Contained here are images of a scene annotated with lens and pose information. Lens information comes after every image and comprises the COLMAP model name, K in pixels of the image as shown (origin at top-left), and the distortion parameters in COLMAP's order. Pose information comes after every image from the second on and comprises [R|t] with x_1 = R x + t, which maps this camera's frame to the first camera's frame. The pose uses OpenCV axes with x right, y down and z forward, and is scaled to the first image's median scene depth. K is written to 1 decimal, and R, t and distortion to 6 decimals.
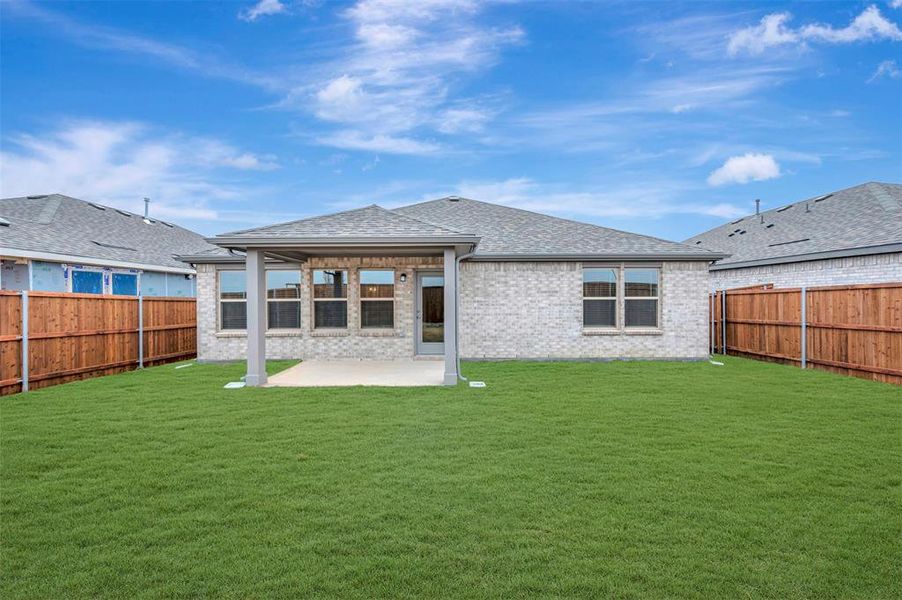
lens RADIAL K [[357.0, 0, 454.8], [0, 357.0, 300.8], [0, 0, 1]] dist [-0.001036, -0.000075]
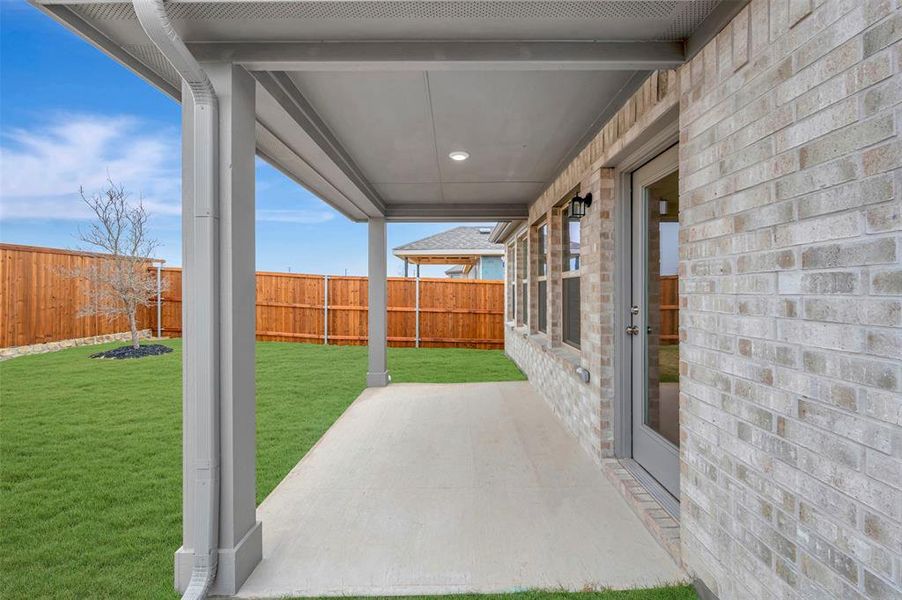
lens RADIAL K [[361.4, 0, 453.3], [0, 361.4, 297.0], [0, 0, 1]] dist [0.001444, 0.000145]
pose [[0.001241, 0.022085, -0.999755, 0.222100], [-0.002450, 0.999753, 0.022082, 0.015318], [0.999996, 0.002422, 0.001295, 1.014268]]
